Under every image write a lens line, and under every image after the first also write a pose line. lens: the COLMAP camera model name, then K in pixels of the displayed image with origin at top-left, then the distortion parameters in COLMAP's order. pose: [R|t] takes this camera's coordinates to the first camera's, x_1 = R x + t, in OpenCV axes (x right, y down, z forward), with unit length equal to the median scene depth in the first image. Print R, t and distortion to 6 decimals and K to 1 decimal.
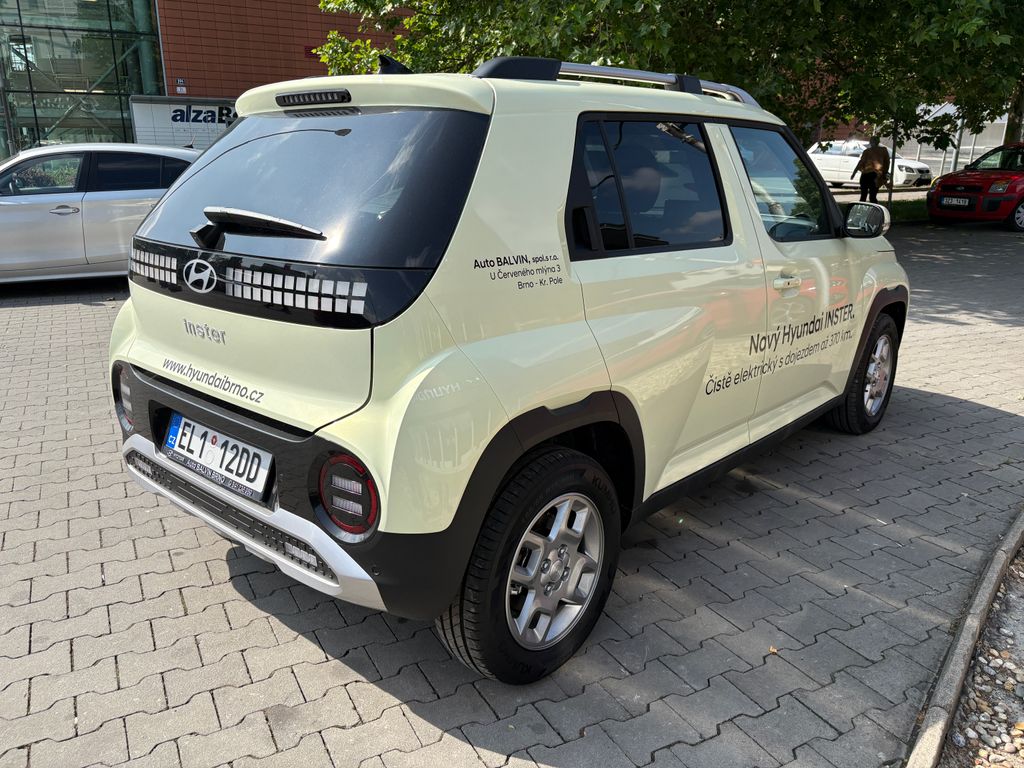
lens RADIAL K [[783.8, 0, 512.0], [0, 783.8, 384.0], [0, 0, 1]] dist [0.083557, -0.108371]
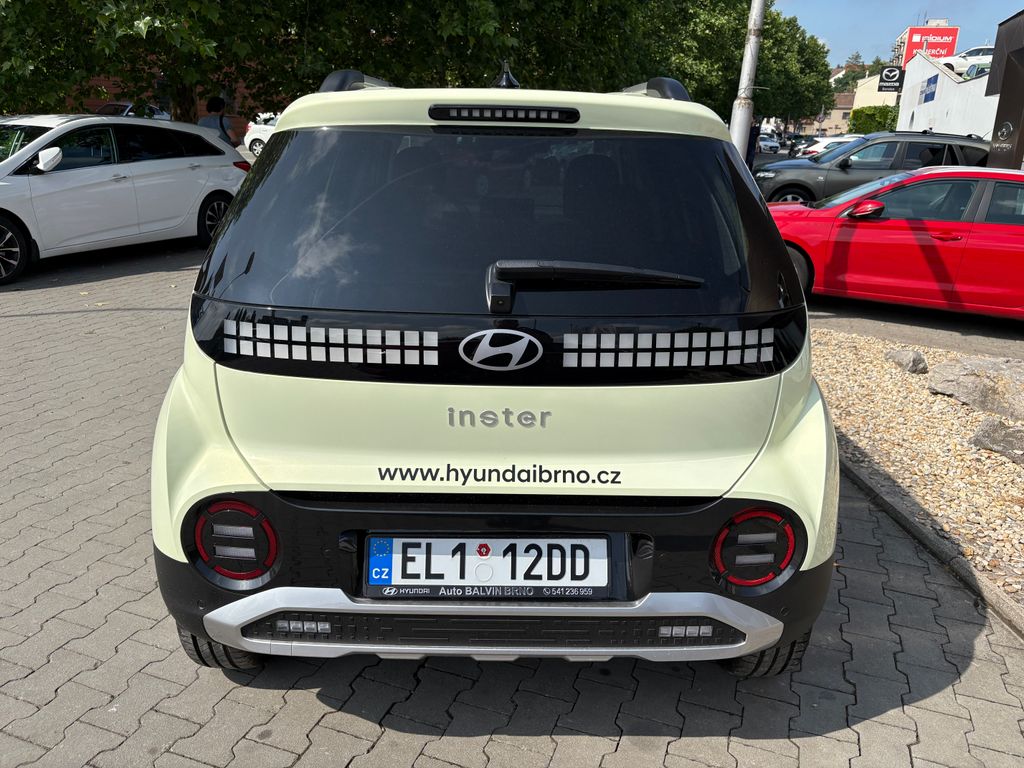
lens RADIAL K [[783.8, 0, 512.0], [0, 783.8, 384.0], [0, 0, 1]] dist [0.083557, -0.108371]
pose [[0.744719, -0.196667, 0.637743, -0.856177], [0.173079, 0.979814, 0.100044, -0.172334], [-0.644545, 0.035875, 0.763724, 0.388056]]
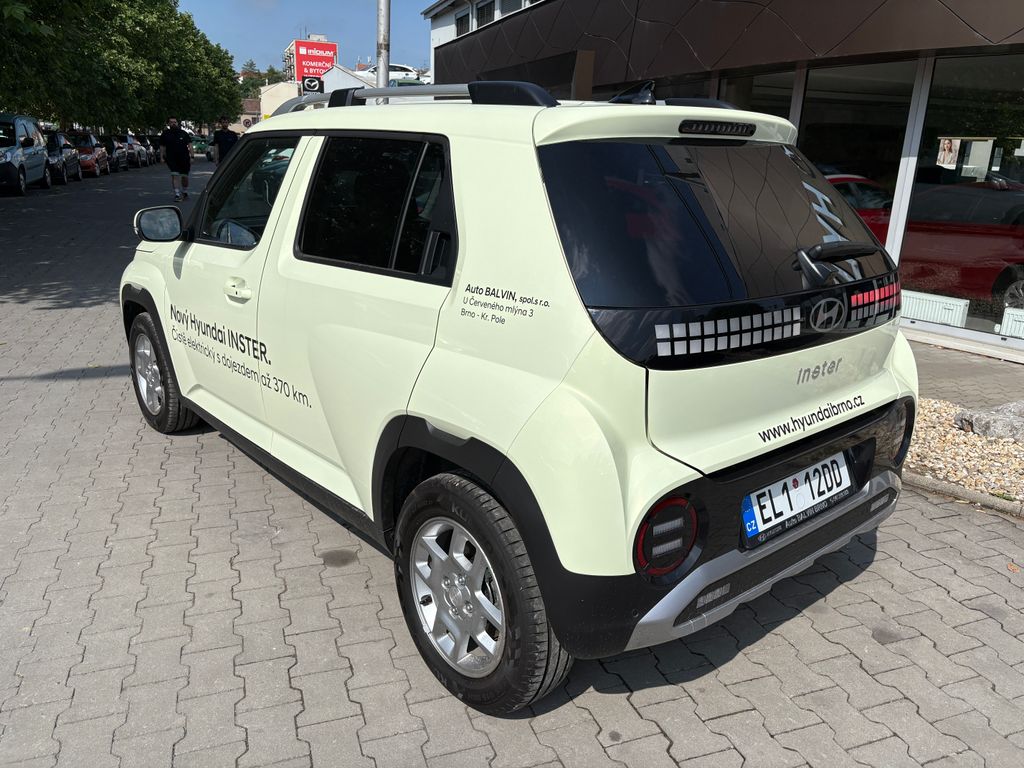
lens RADIAL K [[783.8, 0, 512.0], [0, 783.8, 384.0], [0, 0, 1]] dist [0.083557, -0.108371]
pose [[0.129589, -0.287954, 0.948836, -1.359065], [0.256765, 0.934010, 0.248387, -0.388358], [-0.957746, 0.211440, 0.194974, 1.160868]]
